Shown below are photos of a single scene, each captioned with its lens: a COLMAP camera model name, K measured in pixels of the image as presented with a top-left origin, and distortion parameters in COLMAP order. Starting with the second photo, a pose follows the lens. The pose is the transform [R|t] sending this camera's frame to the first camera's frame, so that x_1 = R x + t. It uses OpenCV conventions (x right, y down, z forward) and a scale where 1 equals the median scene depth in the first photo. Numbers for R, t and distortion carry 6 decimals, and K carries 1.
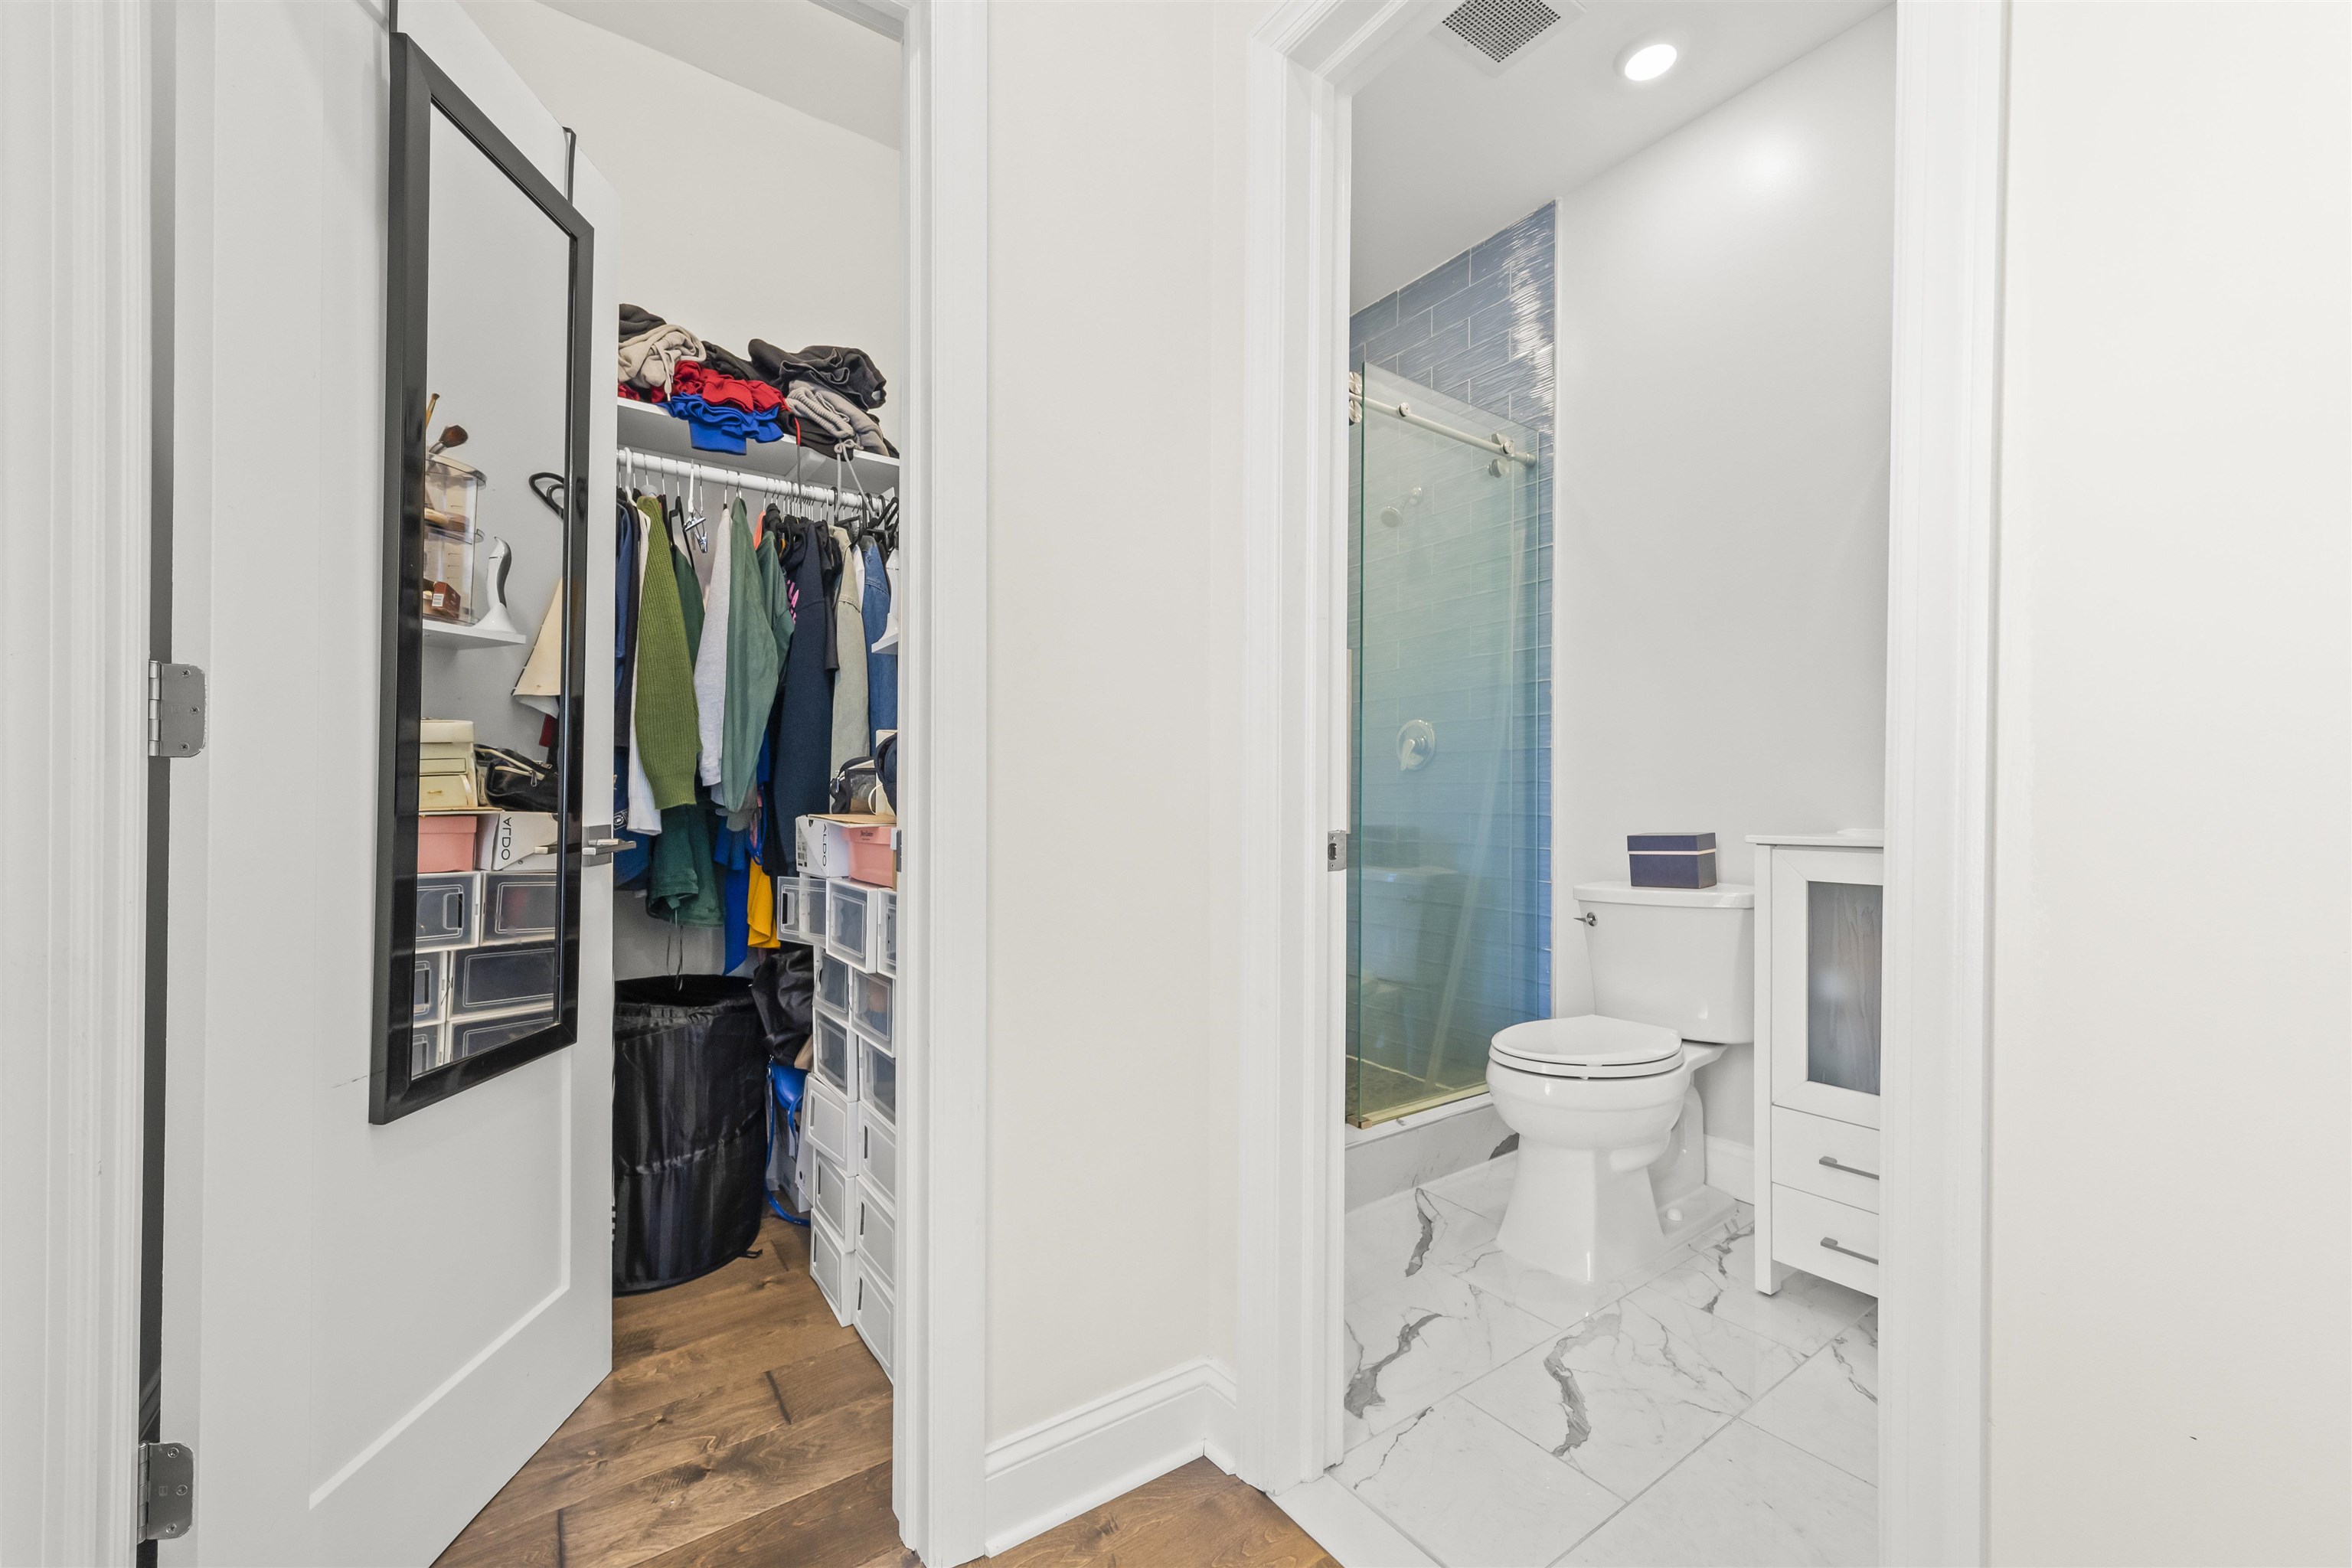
lens RADIAL K [[940.3, 0, 1173.8], [0, 940.3, 799.2], [0, 0, 1]] dist [0.004354, 0.000101]
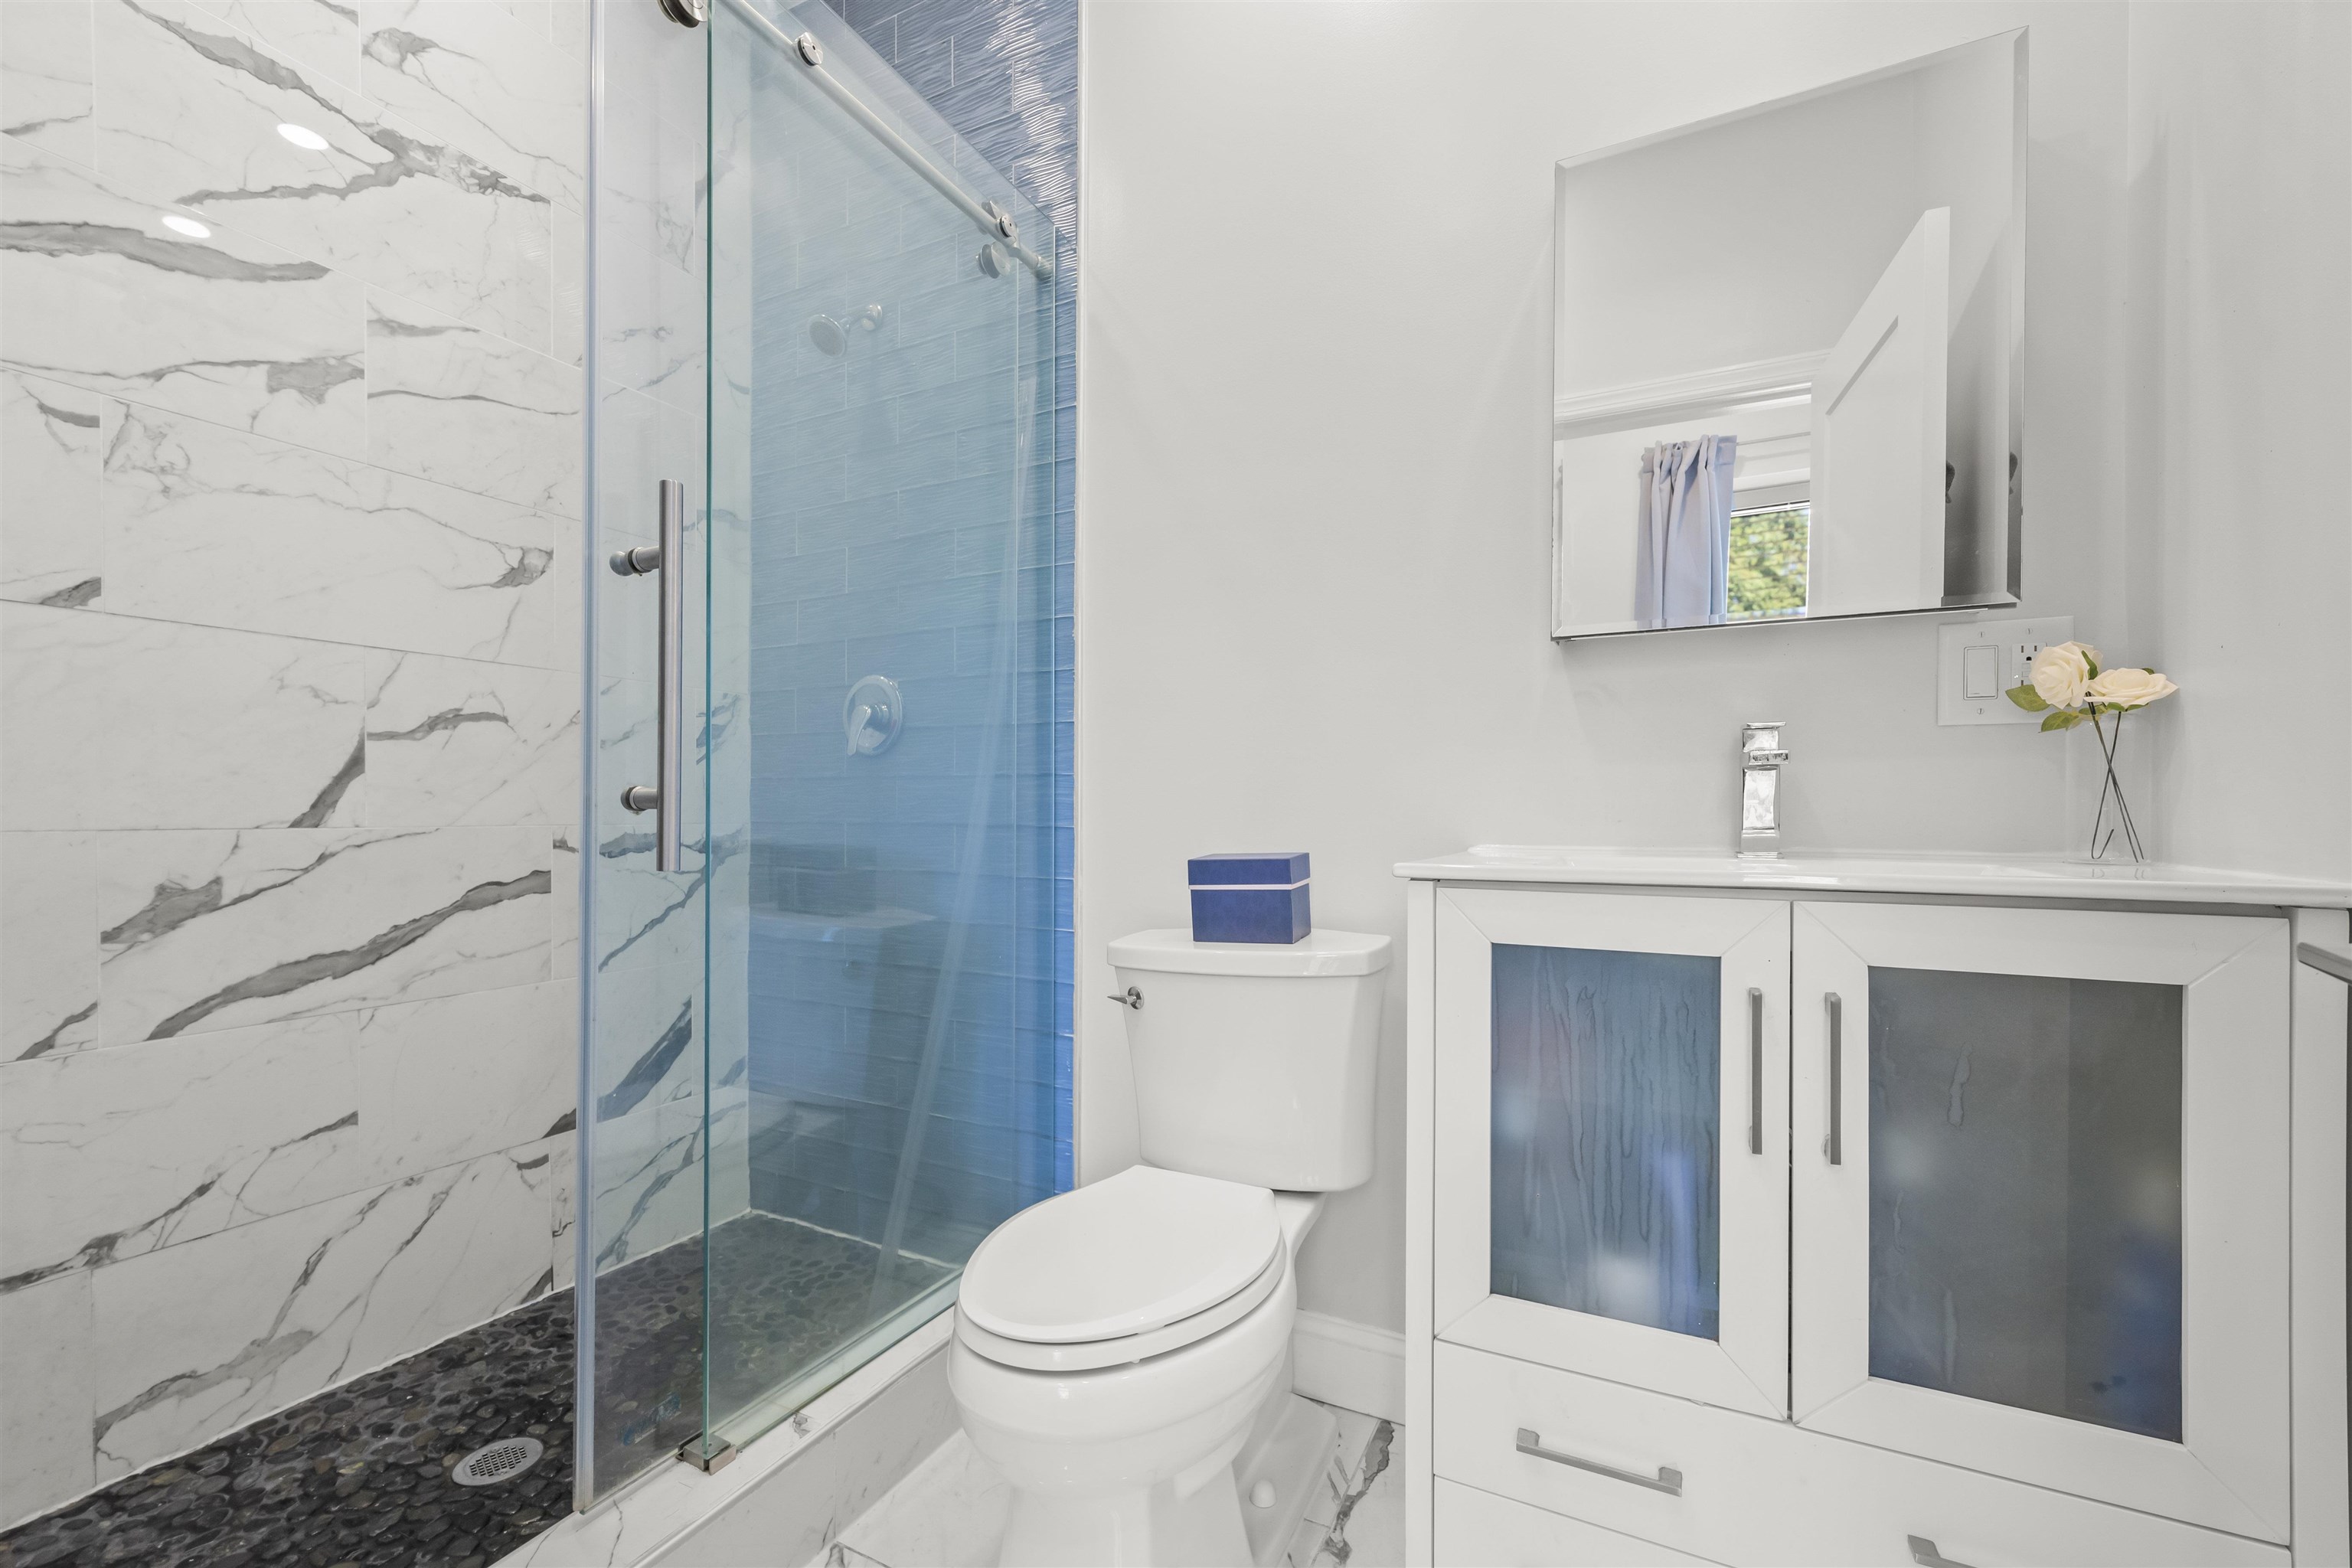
lens RADIAL K [[984.4, 0, 1175.2], [0, 984.4, 803.9], [0, 0, 1]] dist [0.003294, 0.000177]
pose [[0.885987, 0.001189, 0.463709, 0.149387], [-0.000724, 0.999999, -0.001181, 0.002294], [-0.463710, 0.000711, 0.885987, 0.369353]]
